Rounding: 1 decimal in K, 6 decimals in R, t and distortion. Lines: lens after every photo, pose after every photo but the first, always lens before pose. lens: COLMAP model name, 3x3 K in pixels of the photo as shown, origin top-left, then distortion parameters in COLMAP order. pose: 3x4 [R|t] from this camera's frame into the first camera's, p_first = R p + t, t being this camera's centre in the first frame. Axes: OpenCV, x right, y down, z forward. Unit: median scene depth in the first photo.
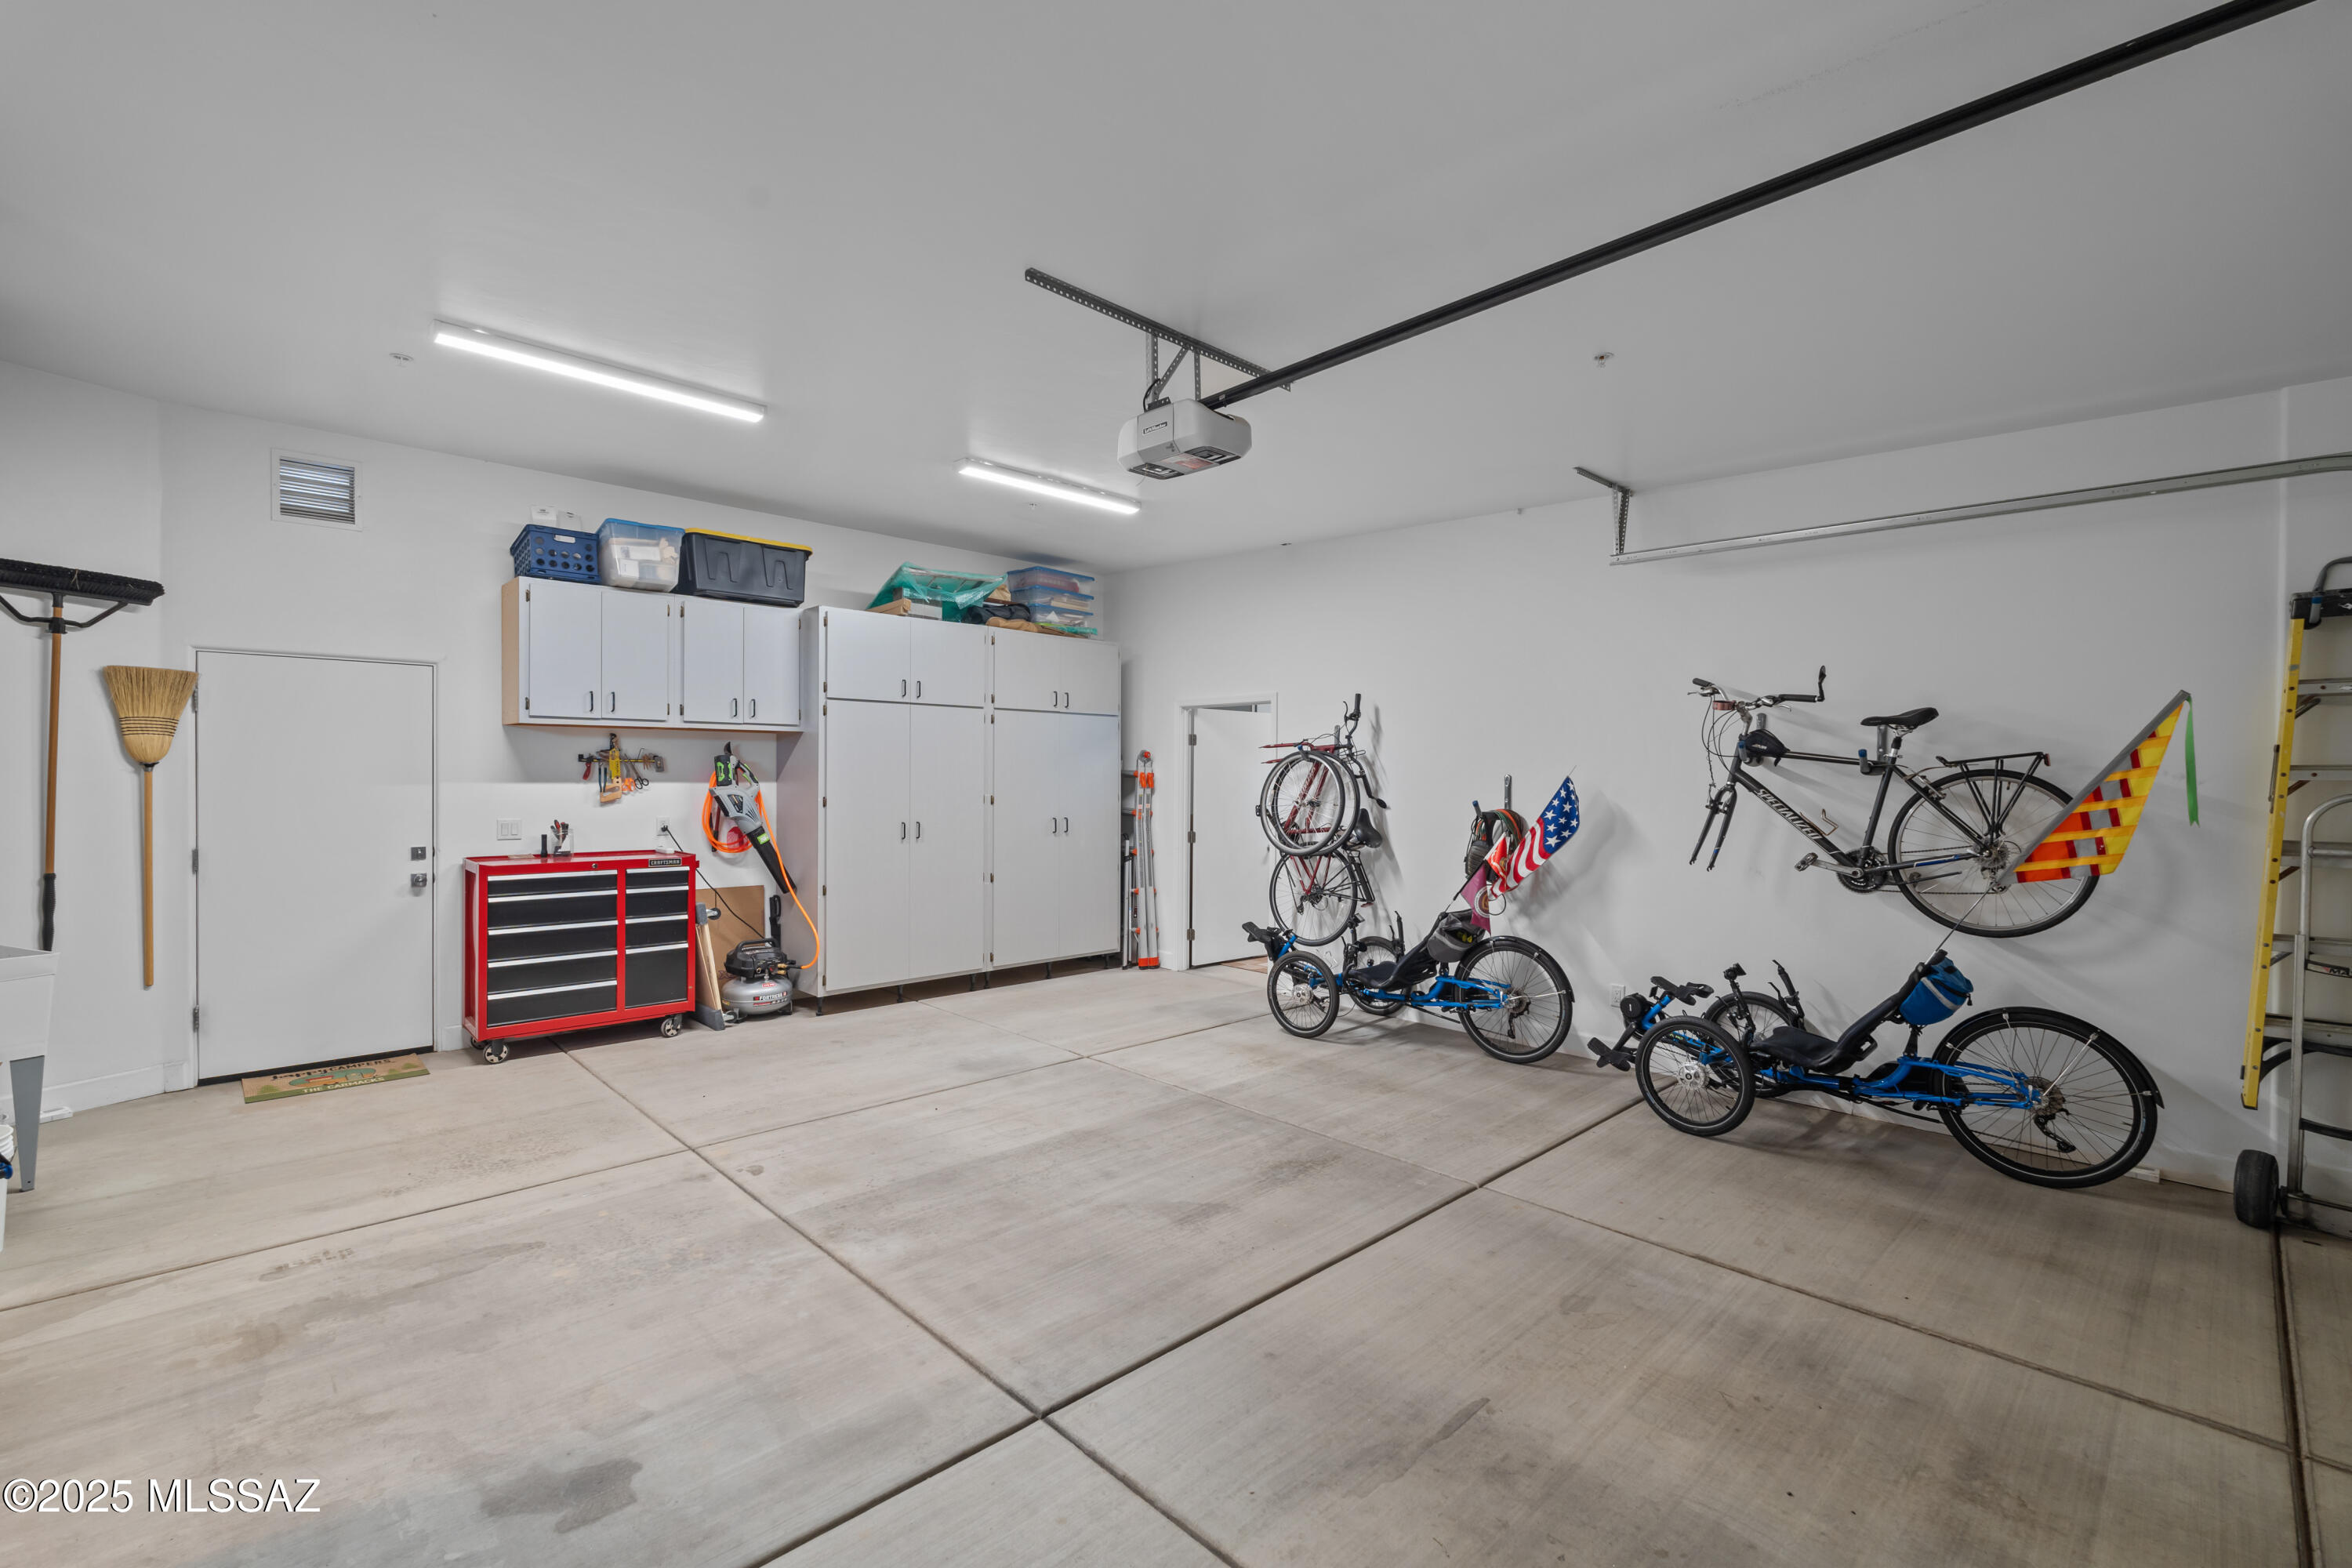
lens RADIAL K [[1033.8, 0, 1177.7], [0, 1033.8, 787.5], [0, 0, 1]] dist [-0.002254, -0.000420]
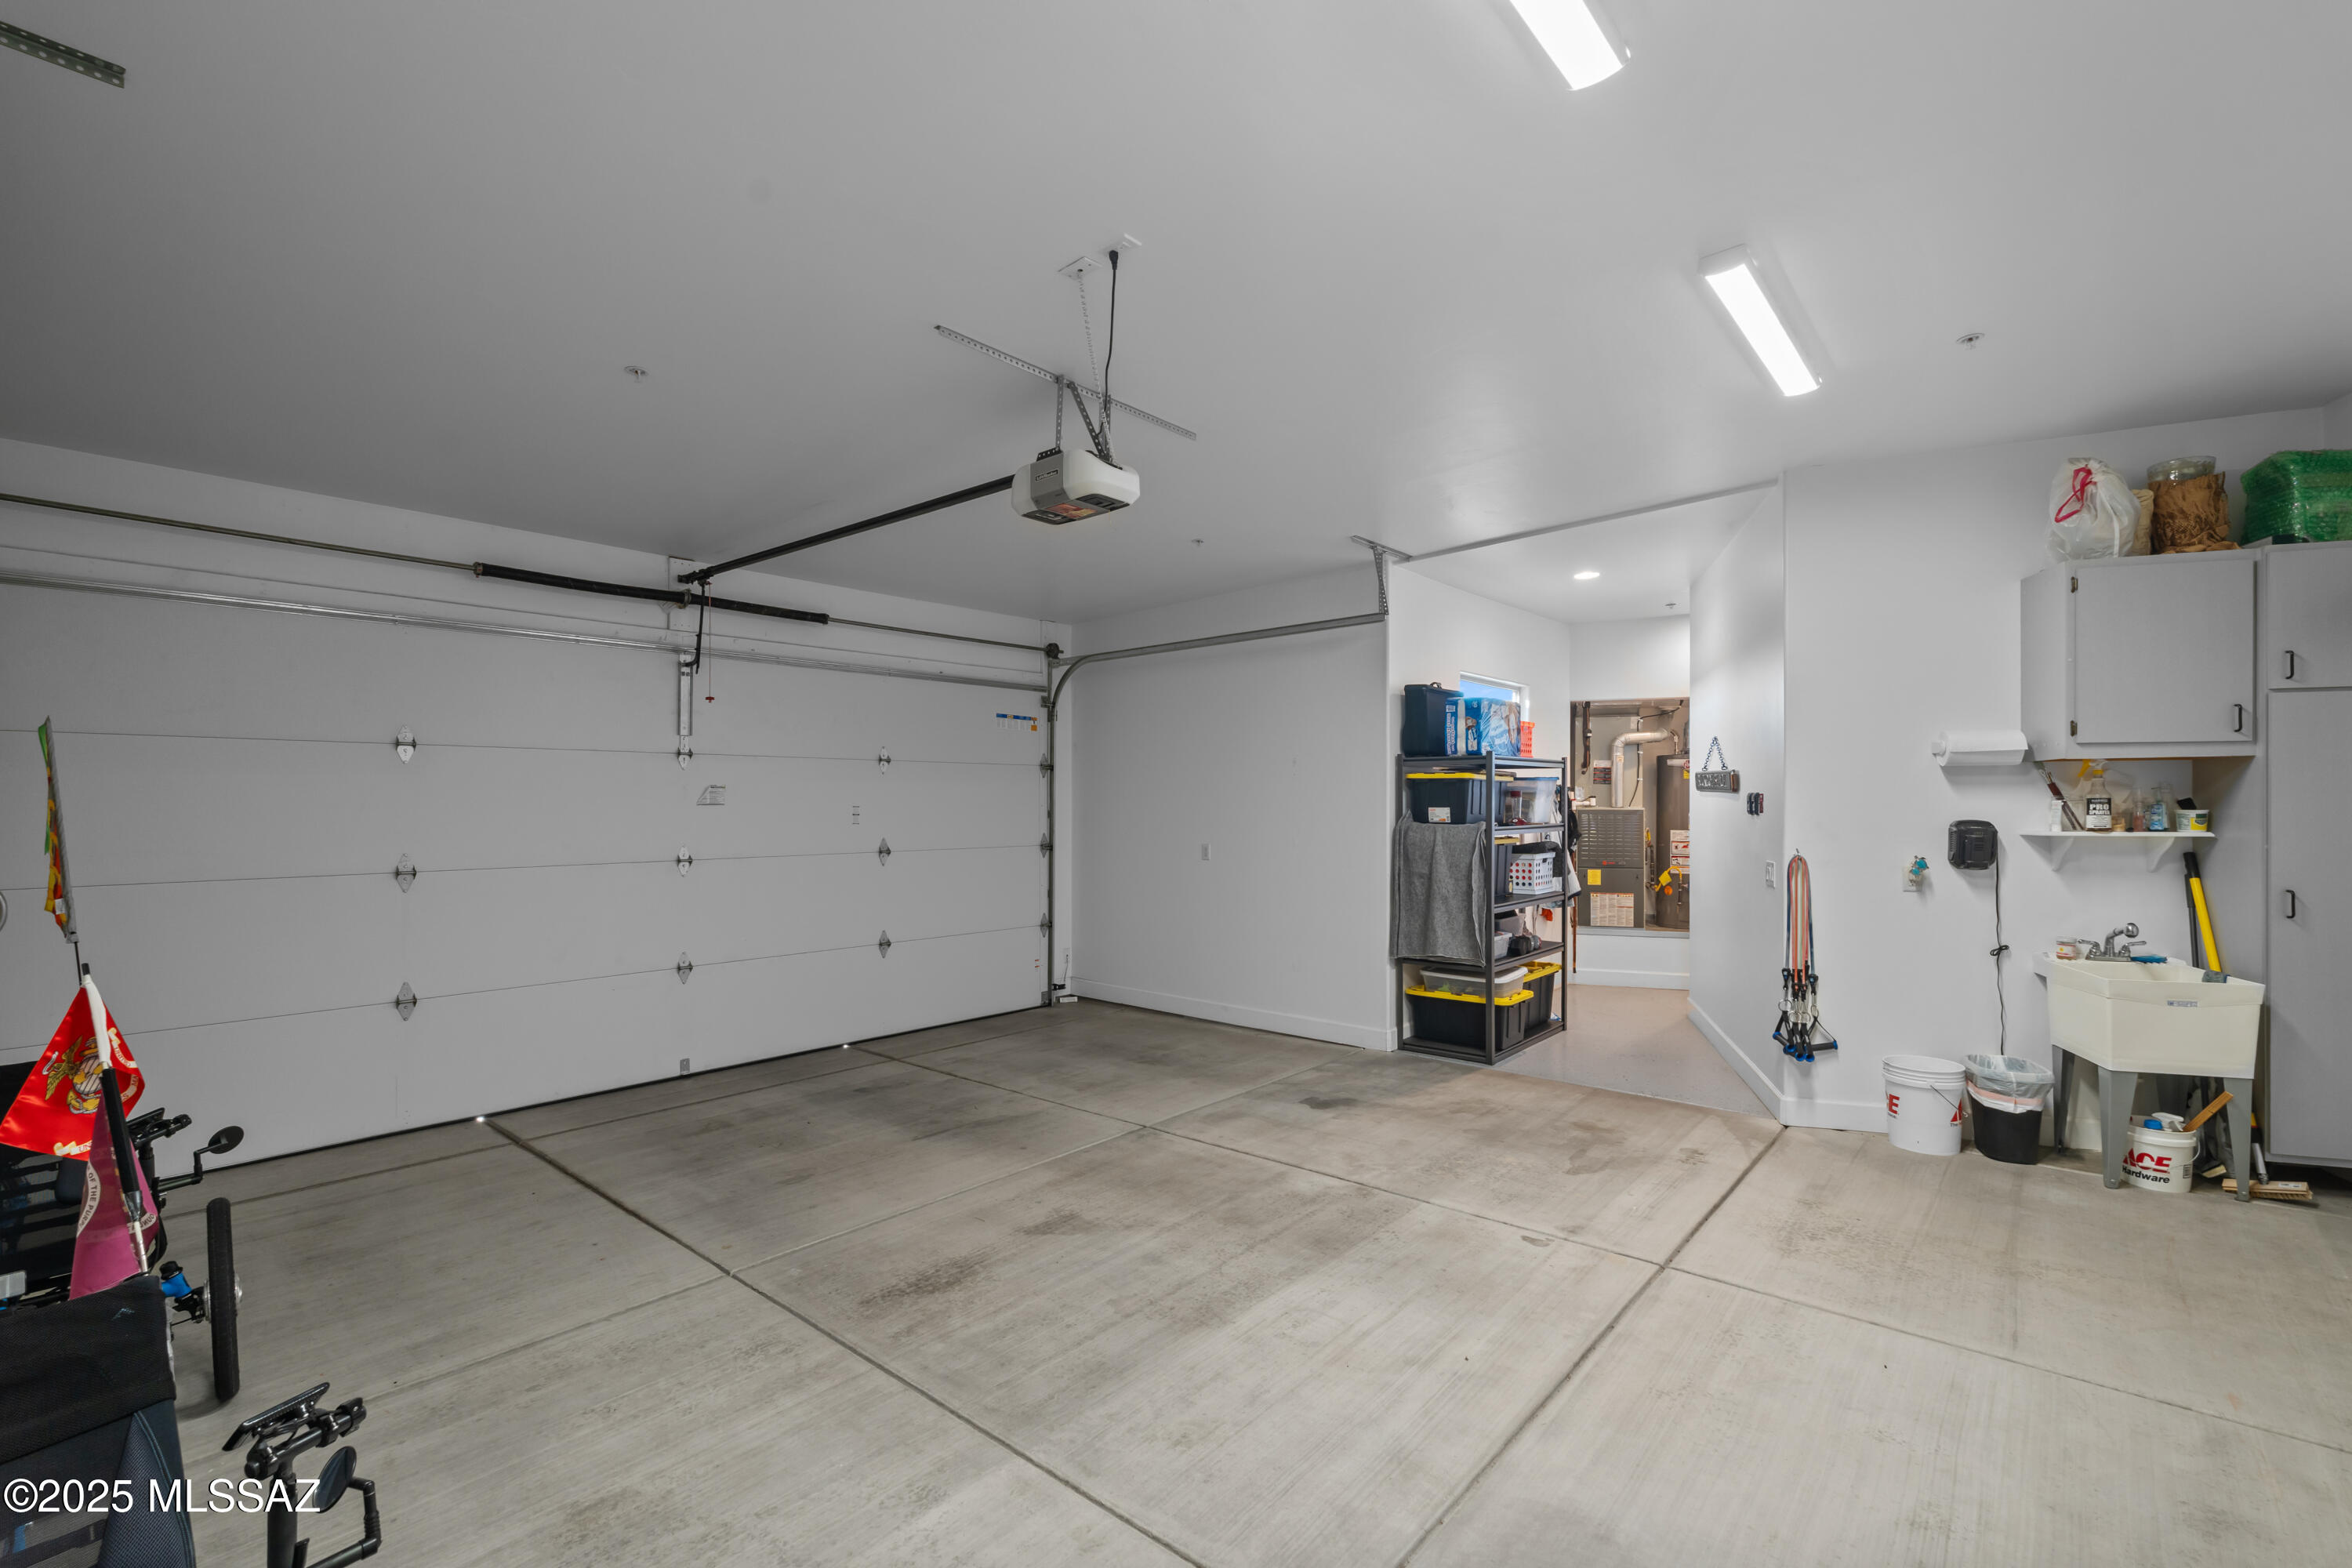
lens RADIAL K [[1033.8, 0, 1172.8], [0, 1033.8, 795.3], [0, 0, 1]] dist [-0.002254, -0.000420]
pose [[-0.996799, -0.007963, -0.079545, -0.012376], [-0.008004, 0.999968, 0.000206, -0.027318], [0.079541, 0.000842, -0.996831, 2.096362]]
